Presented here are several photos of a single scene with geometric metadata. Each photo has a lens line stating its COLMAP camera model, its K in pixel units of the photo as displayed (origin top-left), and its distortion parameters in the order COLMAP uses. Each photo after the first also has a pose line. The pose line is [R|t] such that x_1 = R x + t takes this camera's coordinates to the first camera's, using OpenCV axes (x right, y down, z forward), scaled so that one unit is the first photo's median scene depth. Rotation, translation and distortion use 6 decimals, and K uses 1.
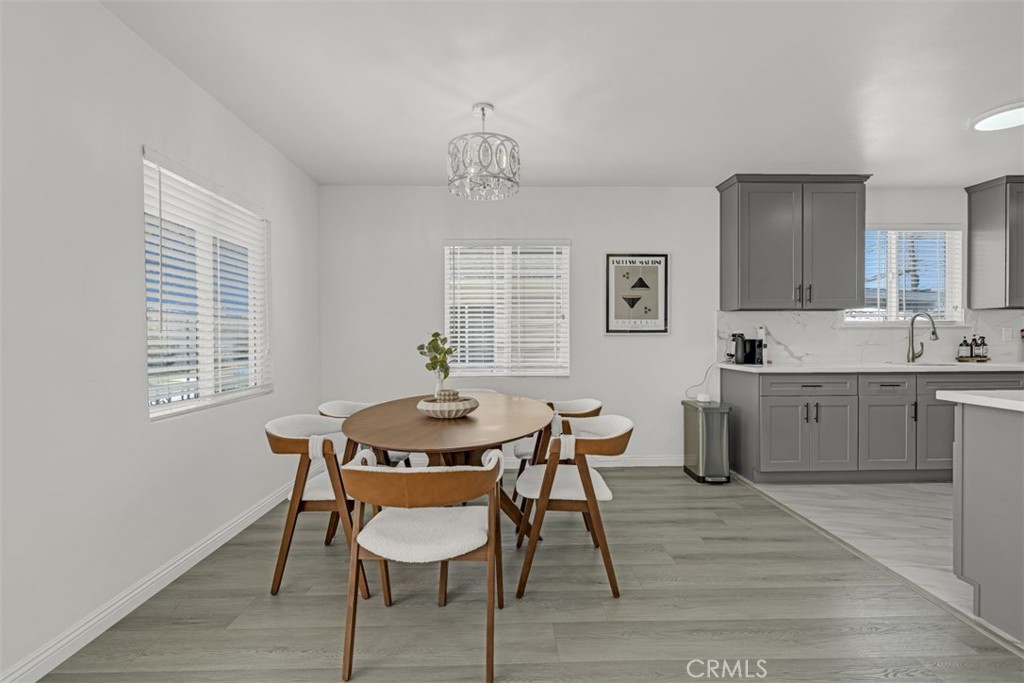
lens RADIAL K [[452.5, 0, 514.0], [0, 452.5, 340.9], [0, 0, 1]] dist [-0.001967, 0.000222]
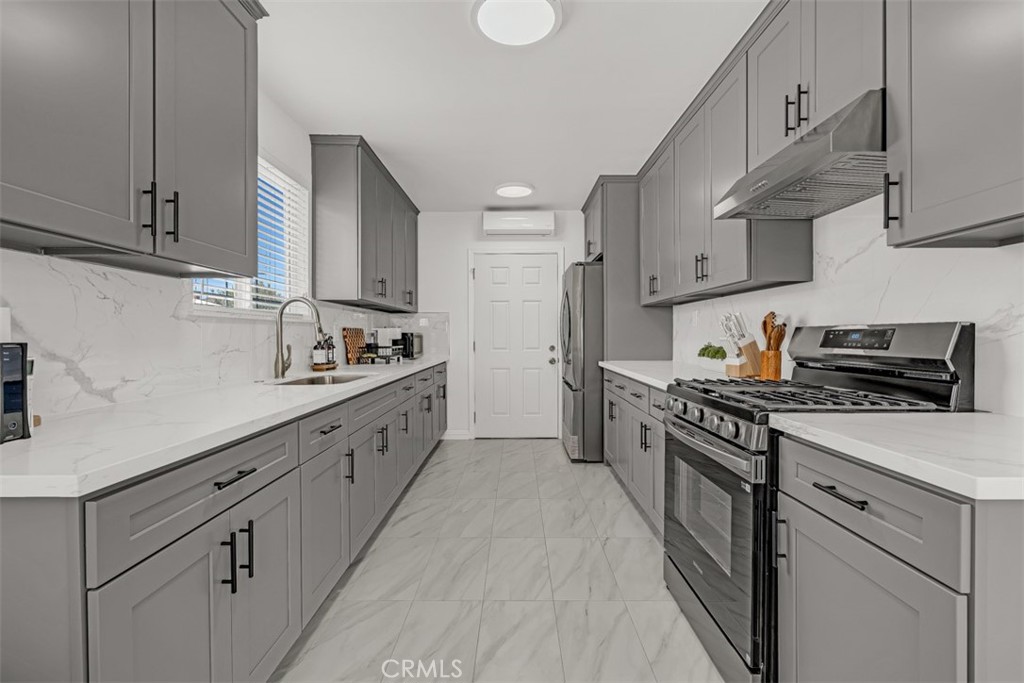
lens RADIAL K [[452.5, 0, 514.0], [0, 452.5, 340.9], [0, 0, 1]] dist [-0.001967, 0.000222]
pose [[0.021045, -0.007055, 0.999754, 0.276438], [0.010278, 0.999924, 0.006840, -0.003868], [-0.999726, 0.010132, 0.021116, 0.675308]]
